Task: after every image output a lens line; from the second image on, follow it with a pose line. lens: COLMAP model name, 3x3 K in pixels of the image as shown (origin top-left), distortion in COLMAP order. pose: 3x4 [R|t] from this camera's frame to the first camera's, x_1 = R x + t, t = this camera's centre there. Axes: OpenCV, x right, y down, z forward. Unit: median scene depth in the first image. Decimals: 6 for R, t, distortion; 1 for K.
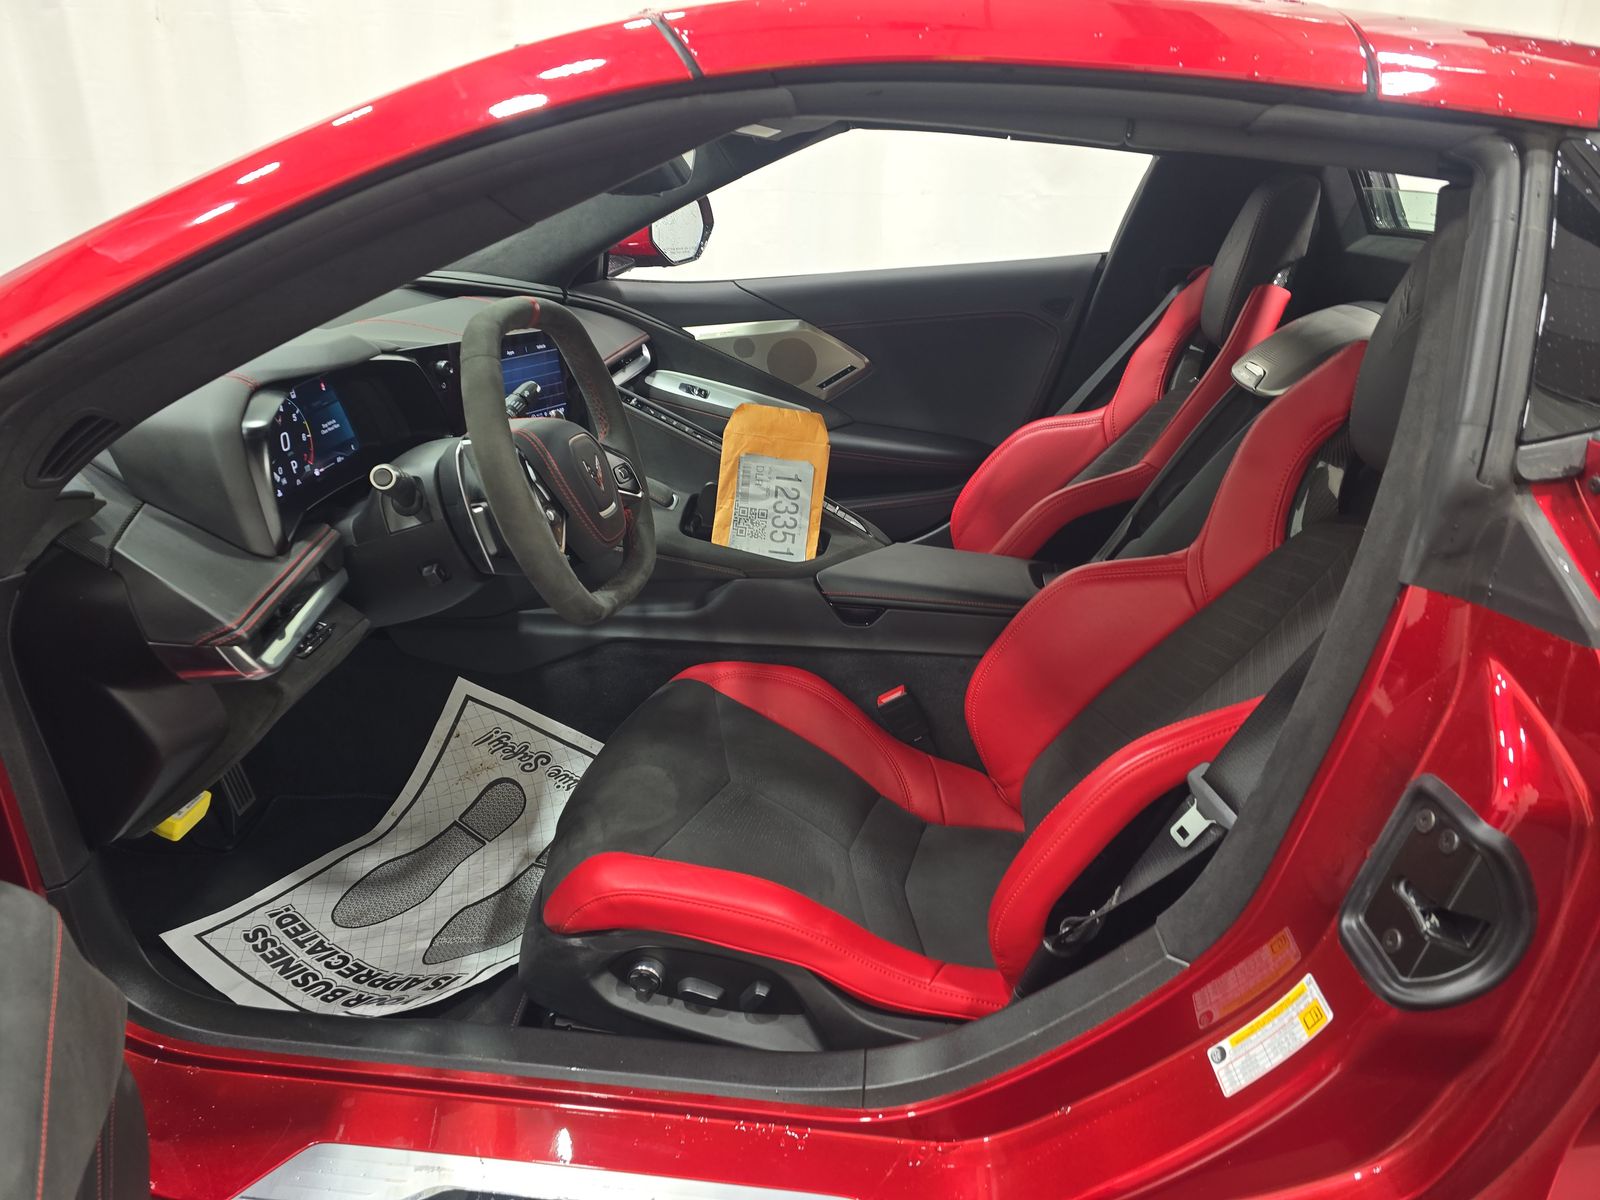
lens RADIAL K [[1082.5, 0, 792.8], [0, 1082.5, 612.8], [0, 0, 1]] dist [0.025833, -0.017017]
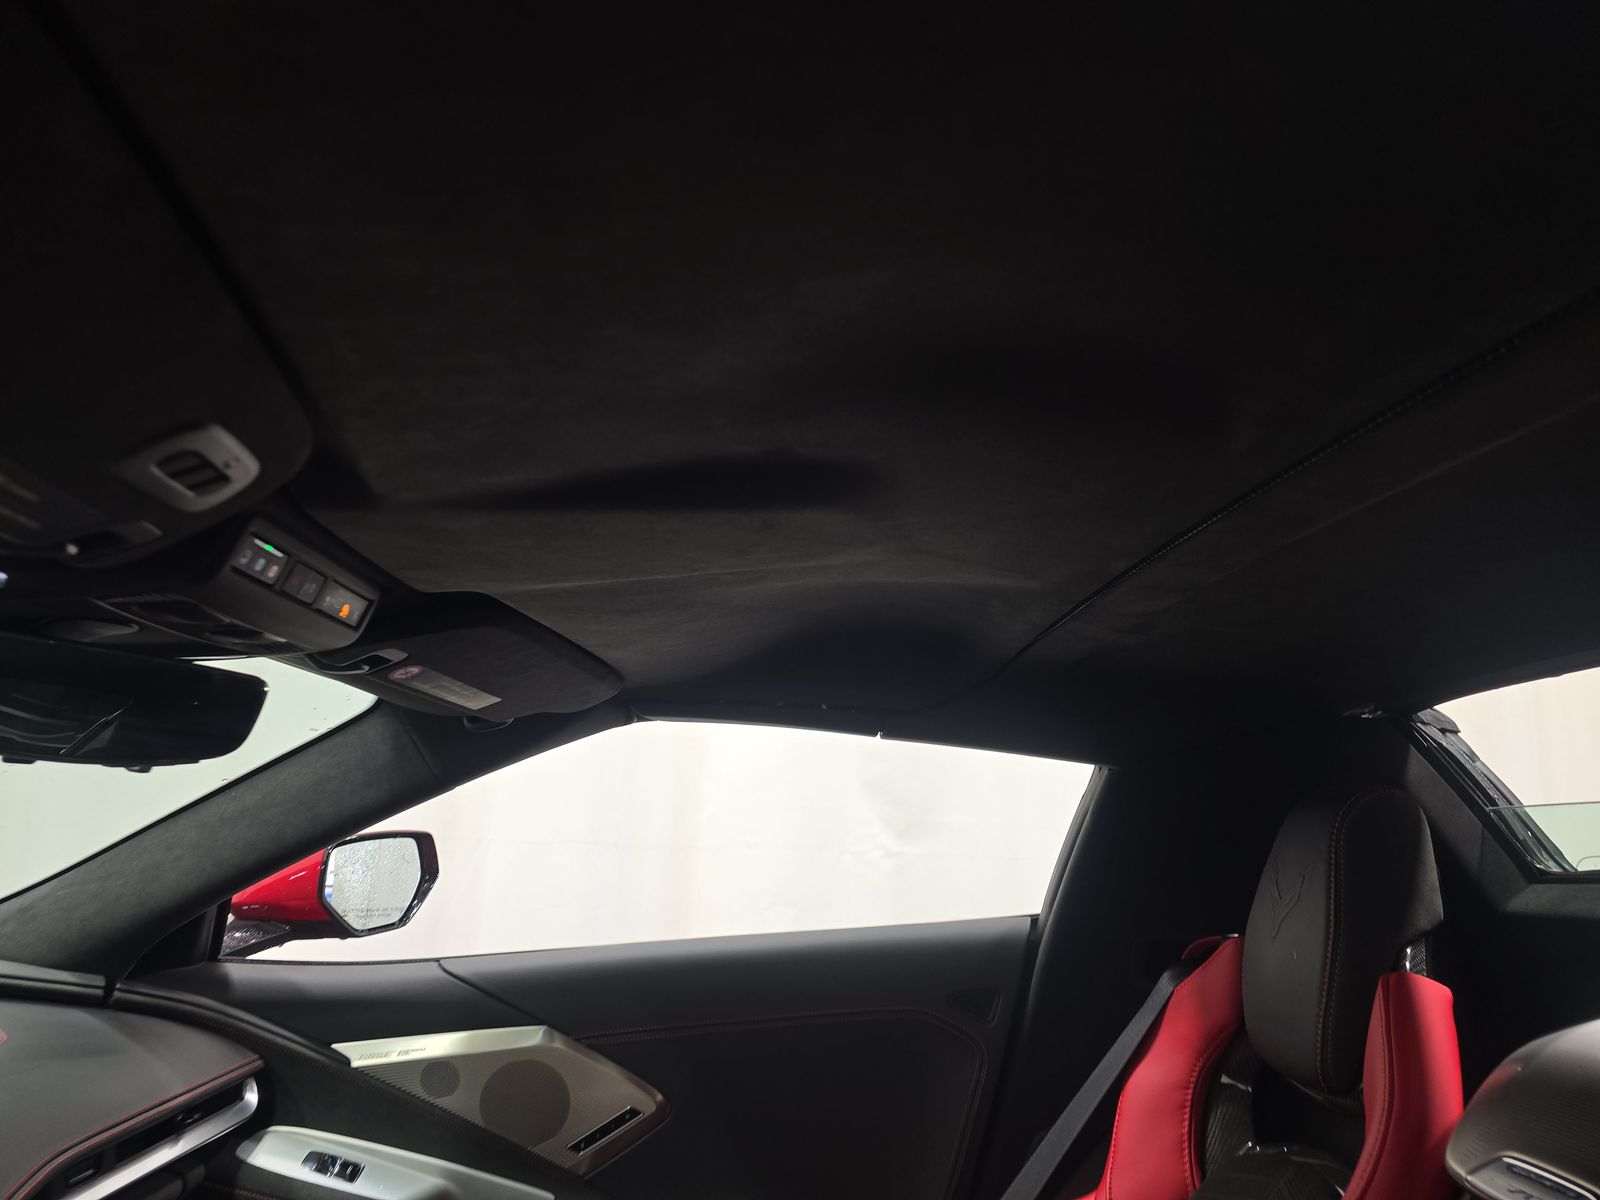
lens RADIAL K [[1082.5, 0, 793.3], [0, 1082.5, 608.4], [0, 0, 1]] dist [0.025833, -0.017017]
pose [[0.989291, 0.041394, 0.139965, 0.047790], [0.045367, 0.824237, -0.564425, -0.118123], [-0.138728, 0.564730, 0.813532, 0.373462]]
